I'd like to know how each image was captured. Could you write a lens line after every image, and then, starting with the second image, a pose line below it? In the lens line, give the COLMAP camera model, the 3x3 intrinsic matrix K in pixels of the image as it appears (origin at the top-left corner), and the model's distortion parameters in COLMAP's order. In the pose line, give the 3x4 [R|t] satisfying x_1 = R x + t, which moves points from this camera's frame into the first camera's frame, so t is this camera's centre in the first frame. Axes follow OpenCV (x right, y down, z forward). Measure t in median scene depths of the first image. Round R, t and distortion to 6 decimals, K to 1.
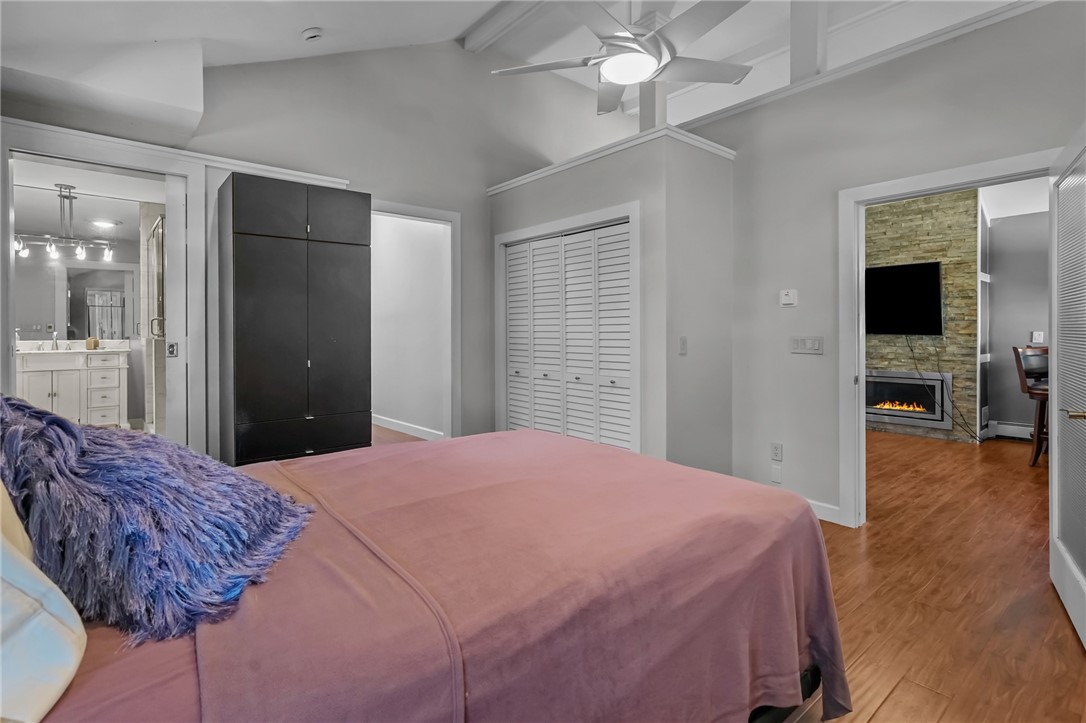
lens RADIAL K [[530.2, 0, 536.9], [0, 530.2, 330.7], [0, 0, 1]] dist [0.017391, 0.000531]
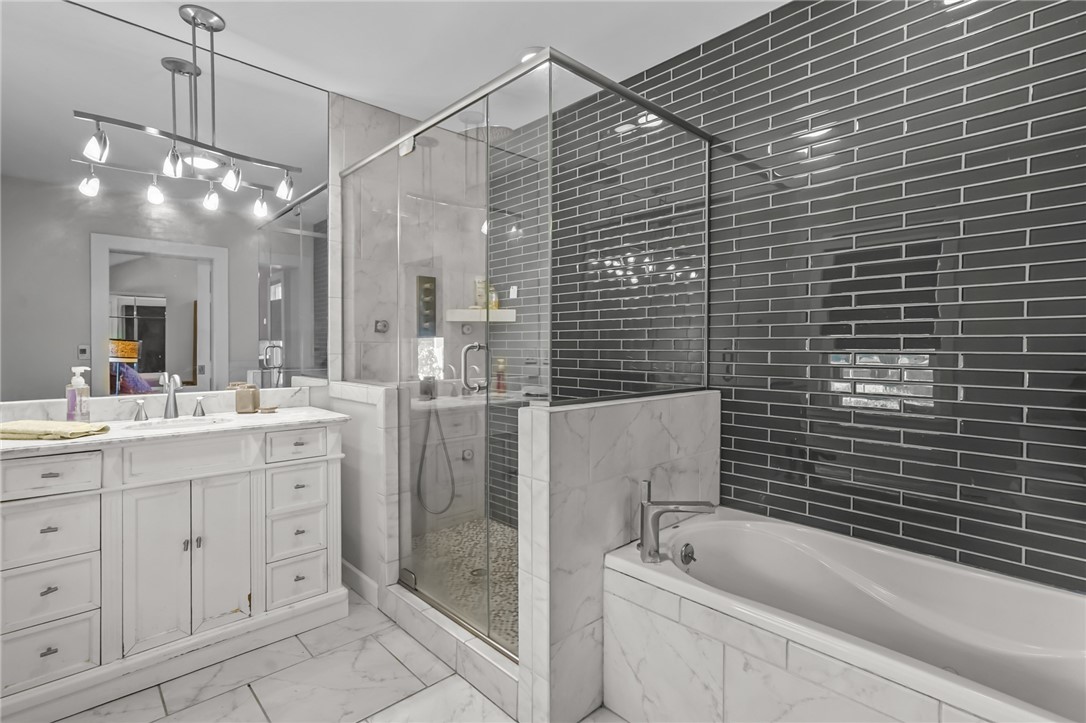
lens RADIAL K [[525.2, 0, 546.7], [0, 525.2, 346.3], [0, 0, 1]] dist [0.011403, 0.000341]
pose [[0.997639, -0.000002, 0.068669, -0.847917], [-0.000097, 0.999999, 0.001445, -0.027763], [-0.068669, -0.001448, 0.997638, 0.764583]]
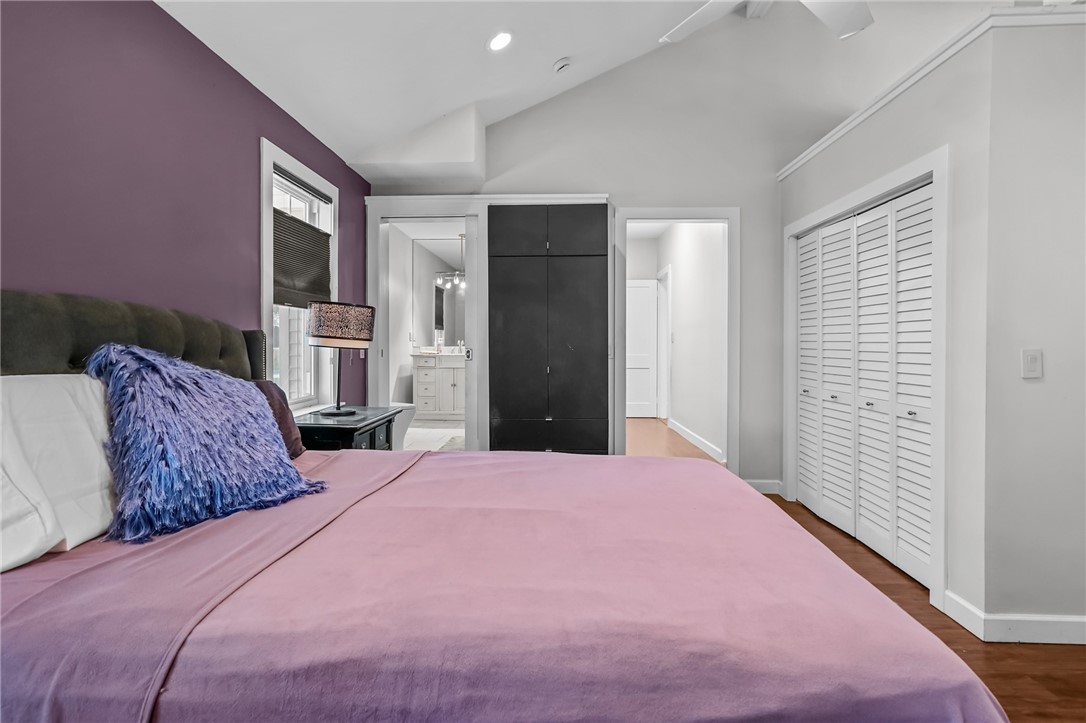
lens RADIAL K [[525.2, 0, 546.7], [0, 525.2, 346.3], [0, 0, 1]] dist [0.011403, 0.000341]
pose [[0.754635, 0.009177, -0.656081, 0.232043], [-0.002996, 0.999940, 0.010540, 0.002256], [0.656138, -0.005988, 0.754617, 0.154641]]
